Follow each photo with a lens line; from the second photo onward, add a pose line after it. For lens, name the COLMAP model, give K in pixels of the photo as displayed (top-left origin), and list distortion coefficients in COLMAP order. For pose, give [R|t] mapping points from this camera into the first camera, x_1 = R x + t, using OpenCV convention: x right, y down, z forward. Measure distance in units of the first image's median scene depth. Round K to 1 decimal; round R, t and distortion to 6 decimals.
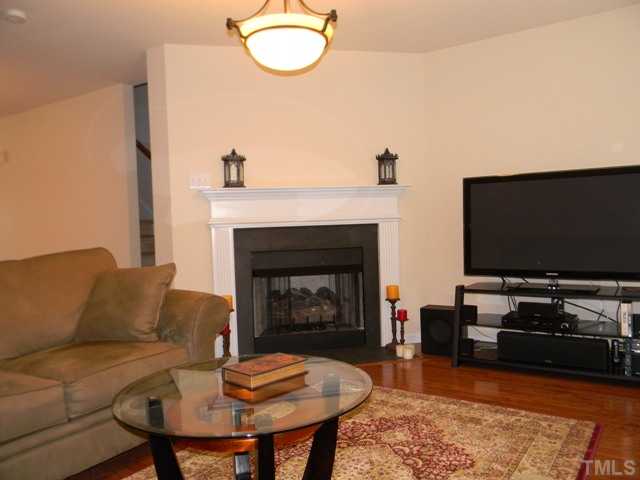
lens RADIAL K [[519.2, 0, 320.0], [0, 519.2, 240.0], [0, 0, 1]] dist [0.078894, 0.002416]
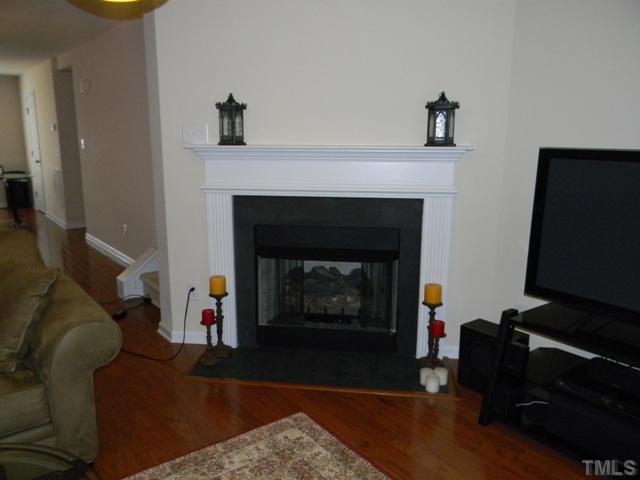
lens RADIAL K [[519.2, 0, 320.0], [0, 519.2, 240.0], [0, 0, 1]] dist [0.078894, 0.002416]
pose [[0.942217, 0.102923, -0.318801, 0.216916], [-0.045972, 0.982357, 0.181276, -0.102250], [0.331834, -0.156145, 0.930325, 0.267564]]
